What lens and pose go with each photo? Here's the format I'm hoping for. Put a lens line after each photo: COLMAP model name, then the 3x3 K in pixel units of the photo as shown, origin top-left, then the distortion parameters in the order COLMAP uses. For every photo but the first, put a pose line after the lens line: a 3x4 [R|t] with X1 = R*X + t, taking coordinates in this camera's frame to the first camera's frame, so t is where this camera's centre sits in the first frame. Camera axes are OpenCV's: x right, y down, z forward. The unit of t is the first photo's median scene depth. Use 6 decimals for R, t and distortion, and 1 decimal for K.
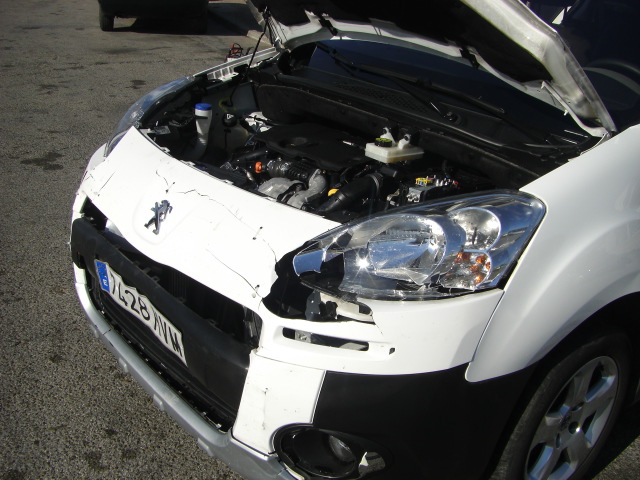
lens RADIAL K [[710.7, 0, 320.7], [0, 710.7, 235.0], [0, 0, 1]] dist [-0.141175, 0.000000]
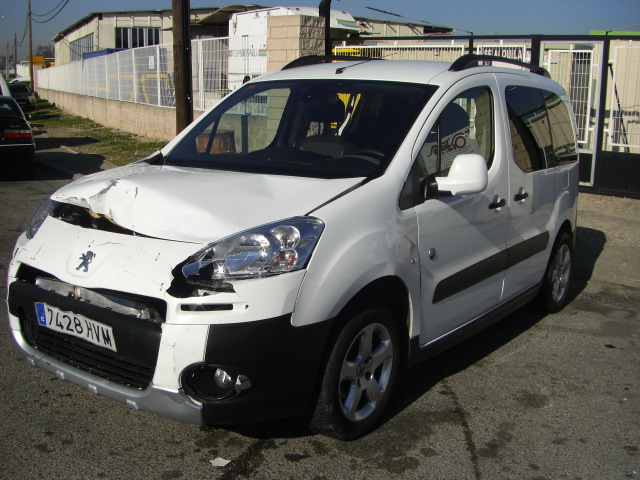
lens RADIAL K [[710.7, 0, 326.0], [0, 710.7, 229.1], [0, 0, 1]] dist [-0.141175, 0.000000]
pose [[0.961201, -0.079805, 0.264054, -0.129598], [0.131889, 0.973692, -0.185821, 0.268605], [-0.242278, 0.213437, 0.946439, -0.606619]]
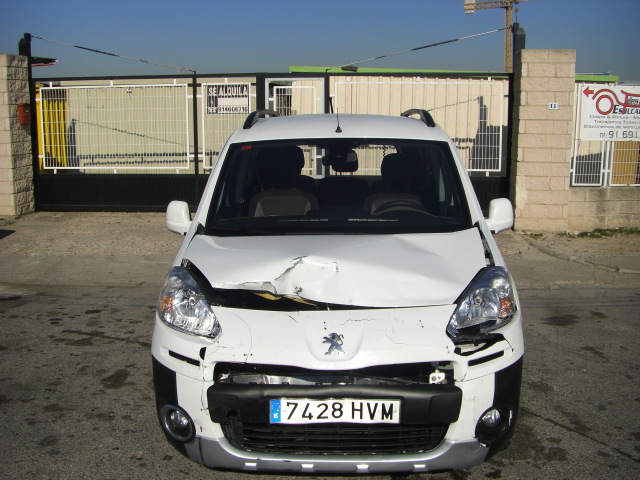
lens RADIAL K [[710.7, 0, 323.7], [0, 710.7, 240.0], [0, 0, 1]] dist [-0.141175, 0.000000]
pose [[0.656334, -0.179032, 0.732921, -1.368273], [0.335258, 0.939467, -0.070739, -0.141102], [-0.675890, 0.292146, 0.676626, -0.067013]]
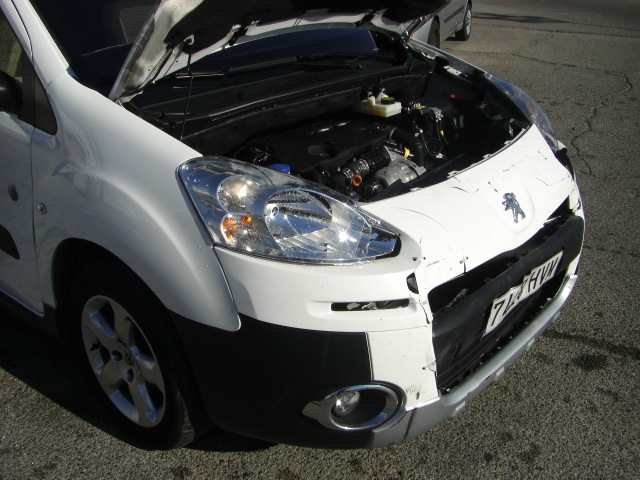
lens RADIAL K [[710.7, 0, 315.3], [0, 710.7, 236.6], [0, 0, 1]] dist [-0.141175, 0.000000]
pose [[-0.161711, -0.470134, 0.867654, -1.213245], [0.361337, 0.789959, 0.495380, -0.680005], [-0.918306, 0.393624, 0.042131, 1.318160]]
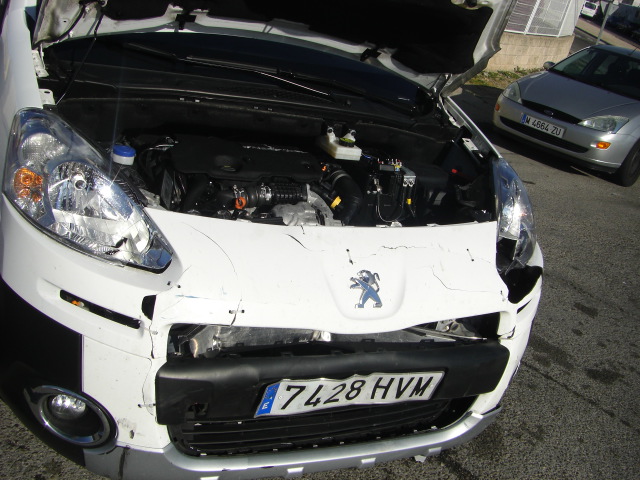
lens RADIAL K [[710.7, 0, 304.8], [0, 710.7, 242.4], [0, 0, 1]] dist [-0.141175, 0.000000]
pose [[0.278871, -0.385089, 0.879737, -1.082146], [0.169103, 0.921456, 0.349746, -0.435130], [-0.945323, 0.051232, 0.322087, 0.816769]]
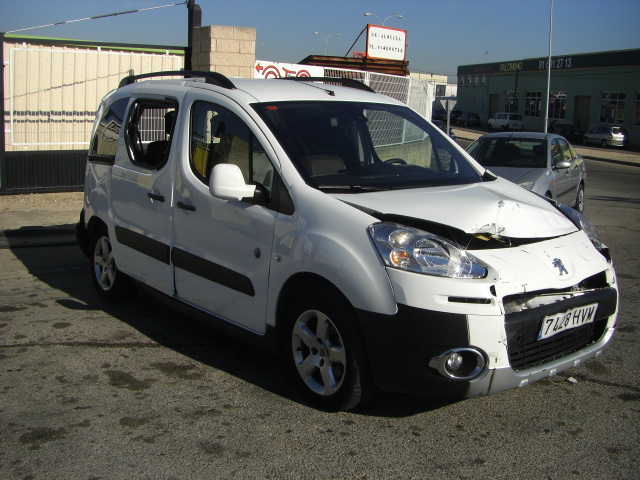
lens RADIAL K [[710.7, 0, 314.7], [0, 710.7, 235.9], [0, 0, 1]] dist [-0.141175, 0.000000]
pose [[0.023371, -0.232199, 0.972387, -2.097194], [0.372869, 0.904494, 0.207025, -0.751463], [-0.927589, 0.357735, 0.107719, 1.435915]]
